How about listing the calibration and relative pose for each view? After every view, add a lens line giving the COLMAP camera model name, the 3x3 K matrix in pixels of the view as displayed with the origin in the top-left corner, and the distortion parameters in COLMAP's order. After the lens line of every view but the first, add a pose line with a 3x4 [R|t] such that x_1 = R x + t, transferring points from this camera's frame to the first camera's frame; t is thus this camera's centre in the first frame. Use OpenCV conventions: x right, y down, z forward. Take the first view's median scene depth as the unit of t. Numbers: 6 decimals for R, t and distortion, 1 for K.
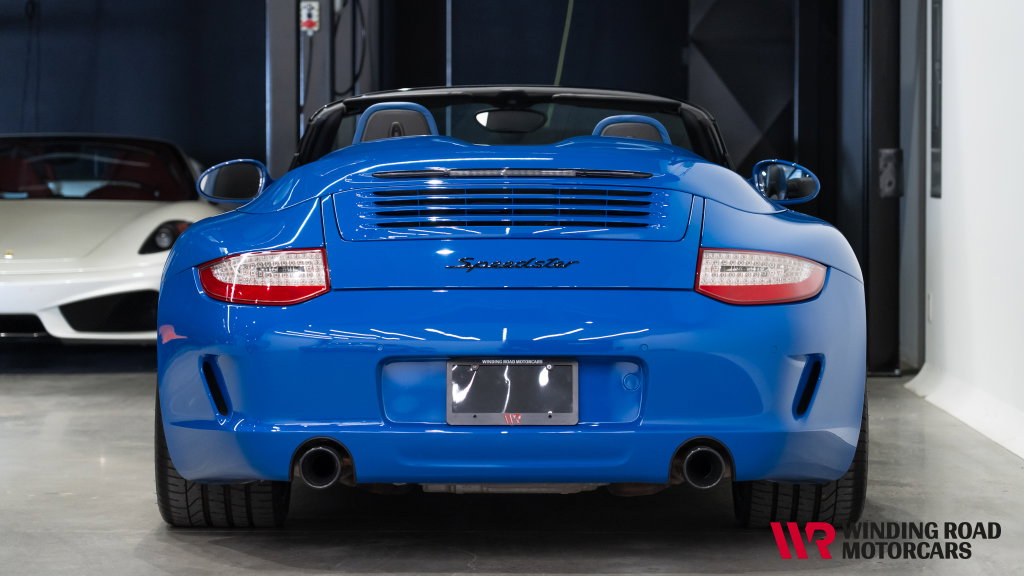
lens RADIAL K [[2950.6, 0, 516.9], [0, 2950.6, 288.9], [0, 0, 1]] dist [0.053916, 0.000000]
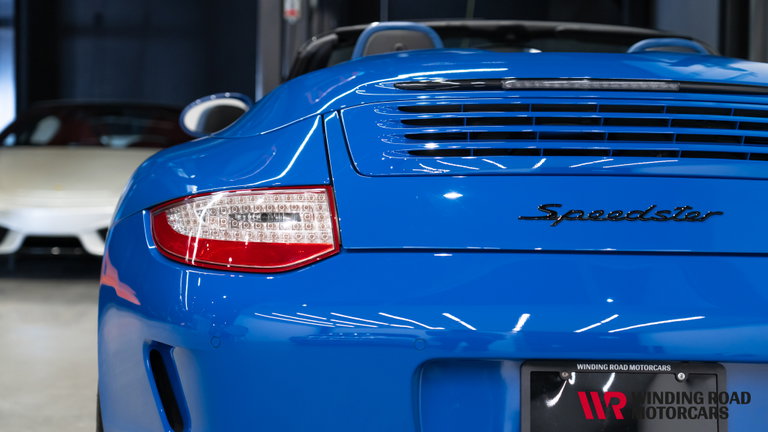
lens RADIAL K [[1592.7, 0, 381.1], [0, 1592.7, 217.1], [0, 0, 1]] dist [-0.091263, 0.000000]
pose [[0.999874, 0.013335, -0.008665, -0.051605], [-0.013297, 0.999902, 0.004333, -0.008749], [0.008722, -0.004217, 0.999953, 0.652850]]
